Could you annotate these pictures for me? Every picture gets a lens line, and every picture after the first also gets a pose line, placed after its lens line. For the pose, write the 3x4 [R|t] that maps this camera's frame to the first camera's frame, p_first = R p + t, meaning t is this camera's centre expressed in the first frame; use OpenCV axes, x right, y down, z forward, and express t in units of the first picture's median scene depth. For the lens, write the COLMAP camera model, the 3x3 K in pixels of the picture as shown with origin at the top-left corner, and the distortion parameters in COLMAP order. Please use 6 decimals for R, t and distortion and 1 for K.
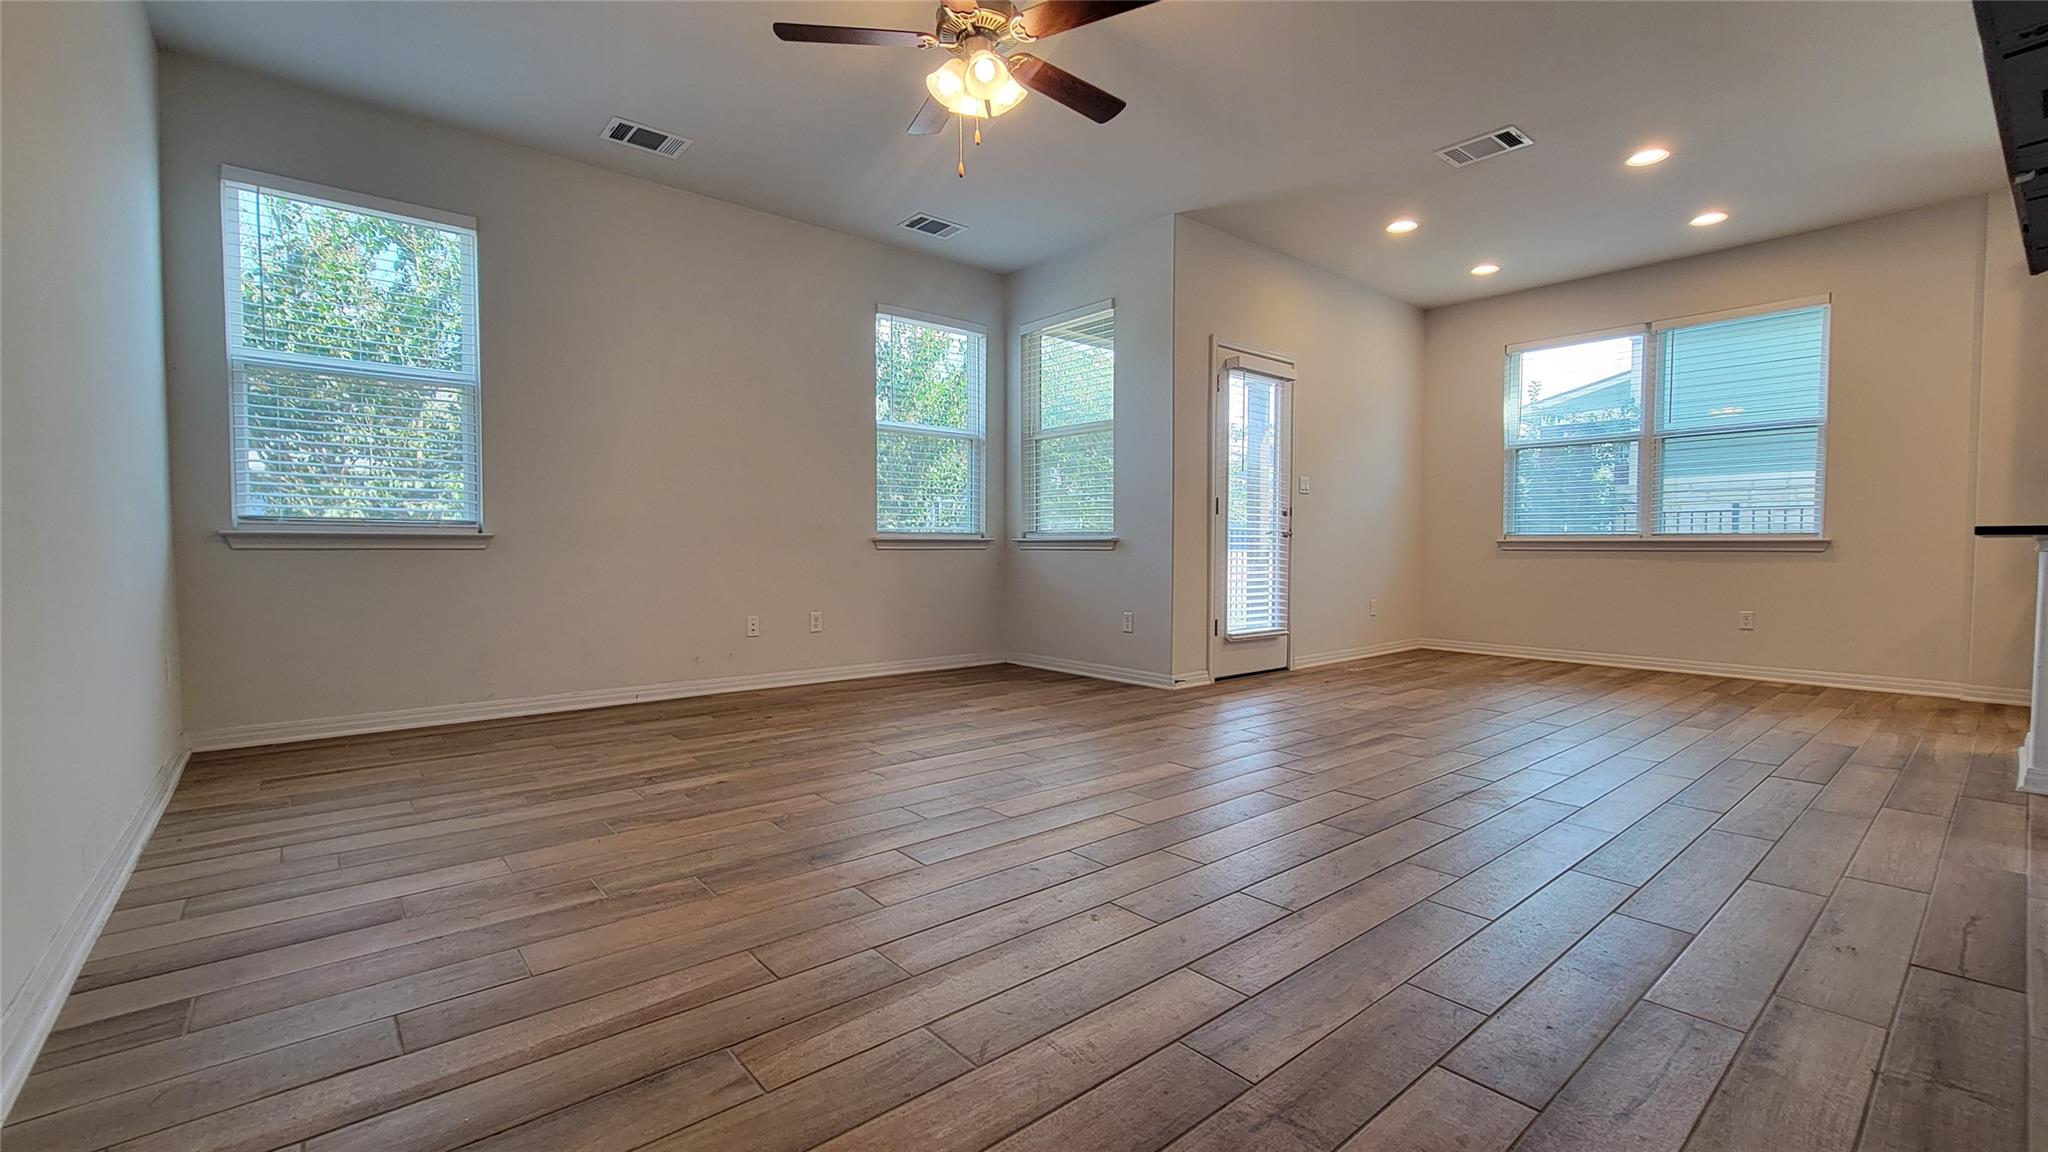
lens RADIAL K [[849.3, 0, 1015.1], [0, 849.3, 578.9], [0, 0, 1]] dist [0.000026, 0.000225]
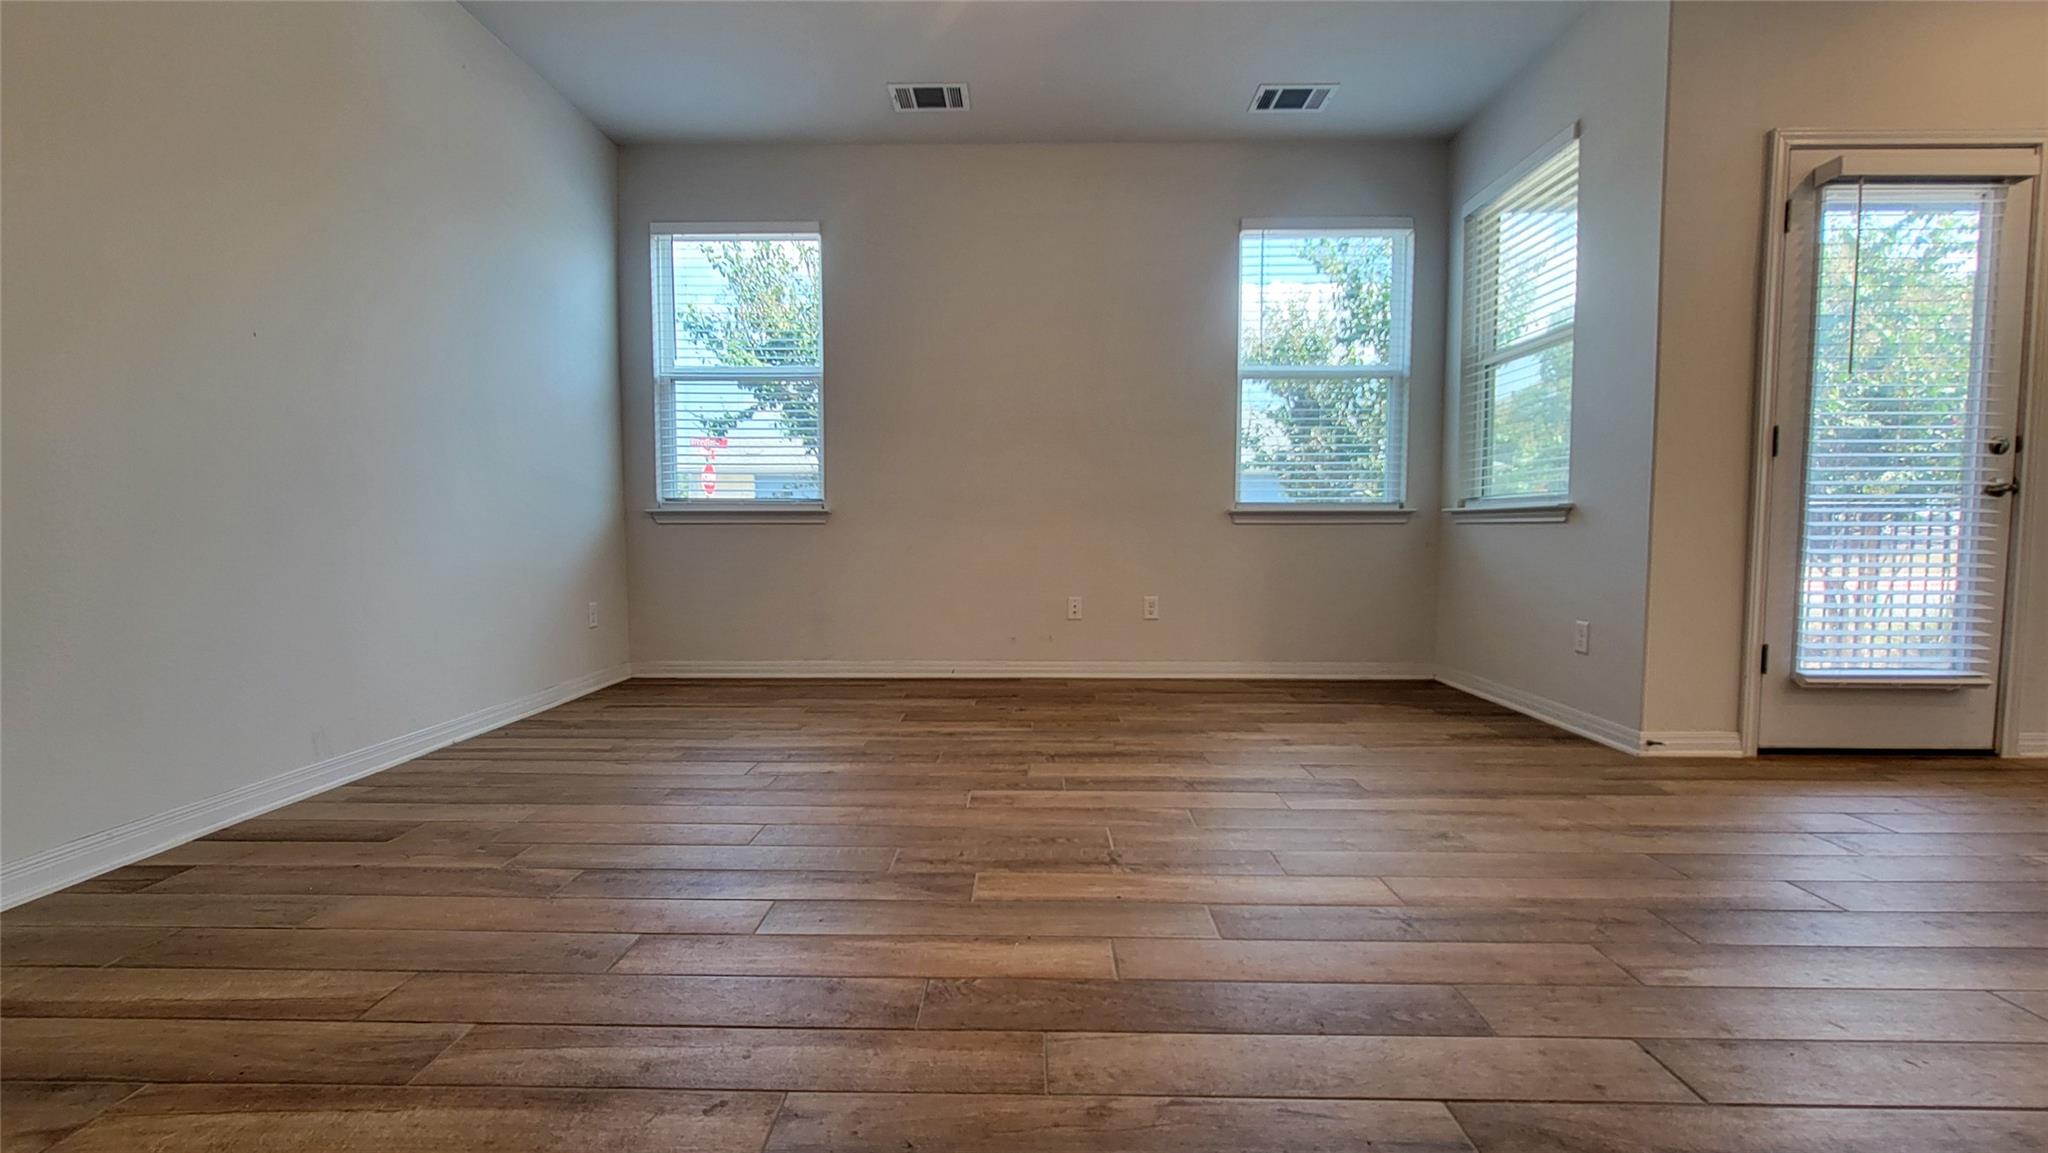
lens RADIAL K [[862.5, 0, 1013.6], [0, 862.5, 581.3], [0, 0, 1]] dist [0.000088, 0.000261]
pose [[0.754312, 0.037917, -0.655421, 0.315244], [-0.022719, 0.999240, 0.031660, -0.001577], [0.656123, -0.008991, 0.754600, 0.329456]]
